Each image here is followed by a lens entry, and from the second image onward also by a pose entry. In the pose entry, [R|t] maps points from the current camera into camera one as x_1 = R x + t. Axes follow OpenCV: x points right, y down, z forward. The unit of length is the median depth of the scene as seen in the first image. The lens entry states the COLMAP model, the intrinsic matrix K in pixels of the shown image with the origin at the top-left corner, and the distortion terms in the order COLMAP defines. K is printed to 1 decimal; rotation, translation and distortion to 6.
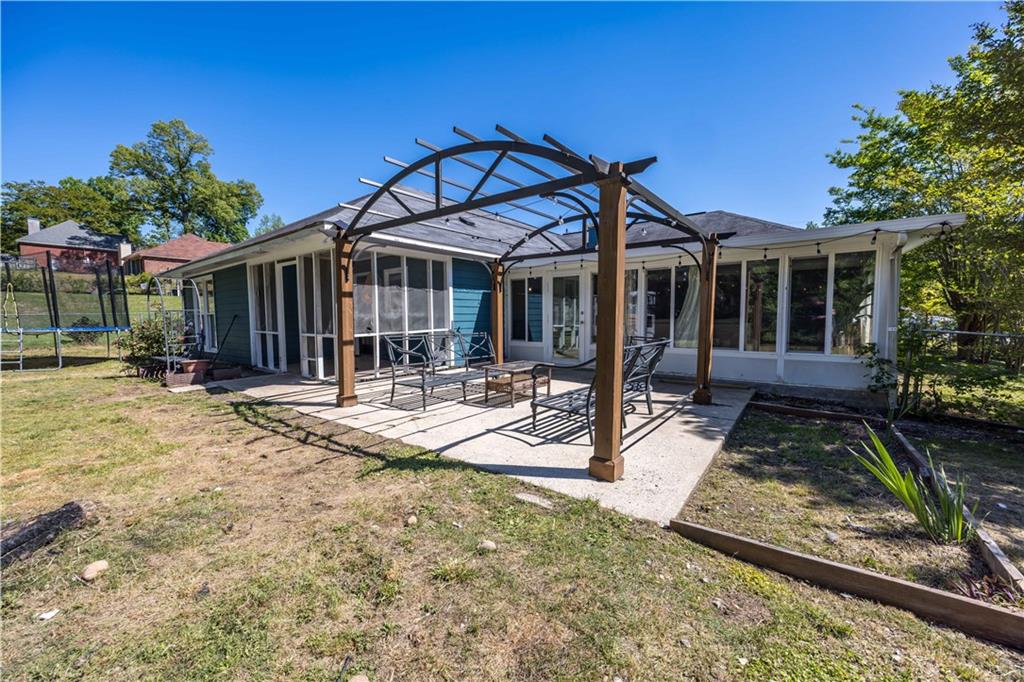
lens RADIAL K [[396.4, 0, 506.0], [0, 396.4, 339.7], [0, 0, 1]] dist [-0.002481, -0.000244]
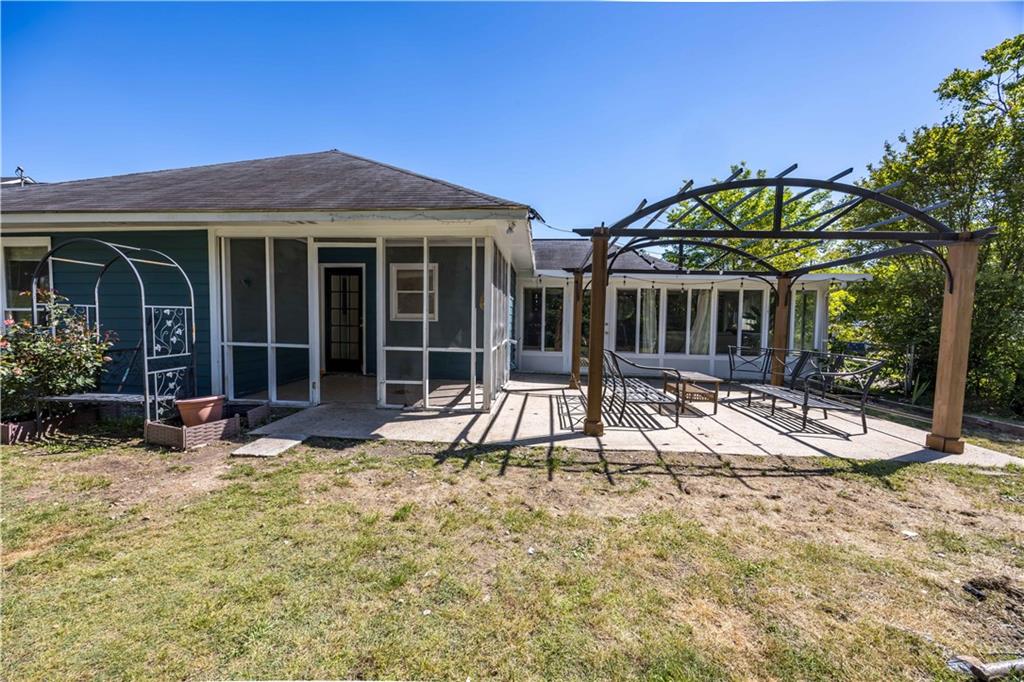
lens RADIAL K [[396.4, 0, 516.9], [0, 396.4, 337.1], [0, 0, 1]] dist [-0.002481, -0.000244]
pose [[0.826131, 0.001603, 0.563475, -1.064756], [0.008937, 0.999833, -0.015947, -0.029033], [-0.563407, 0.018210, 0.825979, 0.411609]]
